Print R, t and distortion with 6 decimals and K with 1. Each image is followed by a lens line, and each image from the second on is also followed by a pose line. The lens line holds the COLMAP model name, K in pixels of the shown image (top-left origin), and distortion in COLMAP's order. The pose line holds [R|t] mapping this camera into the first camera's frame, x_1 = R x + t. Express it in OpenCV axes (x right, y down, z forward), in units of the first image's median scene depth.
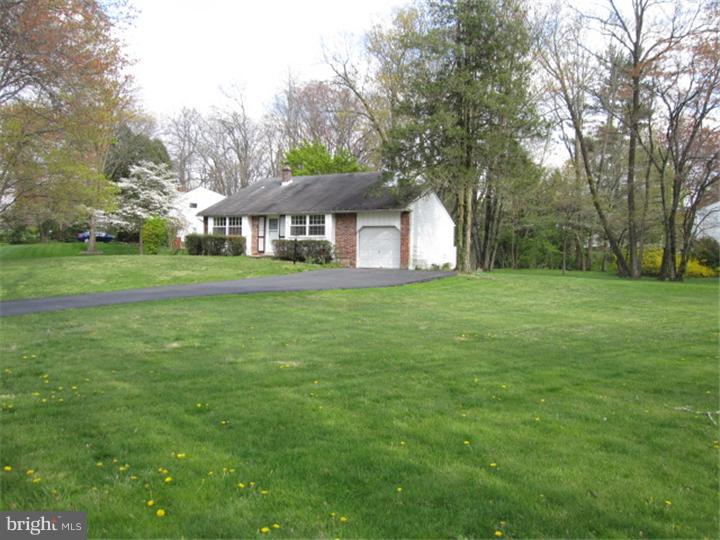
lens RADIAL K [[598.0, 0, 360.4], [0, 598.0, 270.7], [0, 0, 1]] dist [-0.037971, 0.000097]
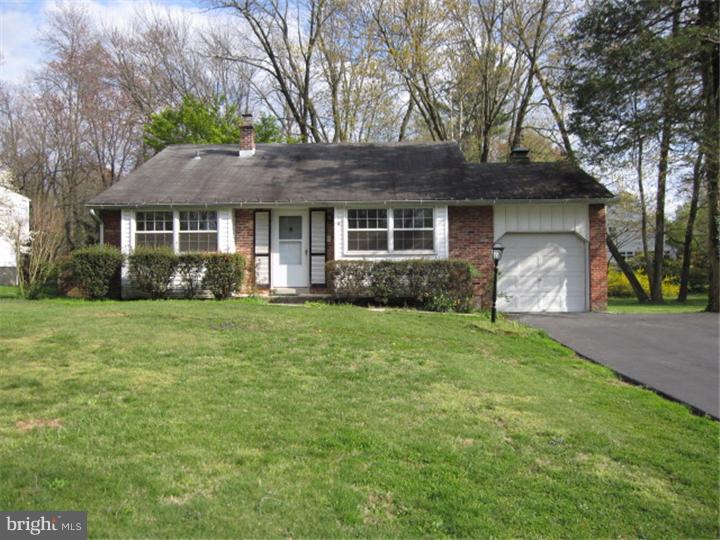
lens RADIAL K [[598.0, 0, 359.6], [0, 598.0, 268.1], [0, 0, 1]] dist [-0.037971, 0.000097]
pose [[0.899796, -0.025063, 0.435590, -0.325064], [0.033120, 0.999392, -0.010913, -0.040228], [-0.435052, 0.024246, 0.900079, 0.570843]]
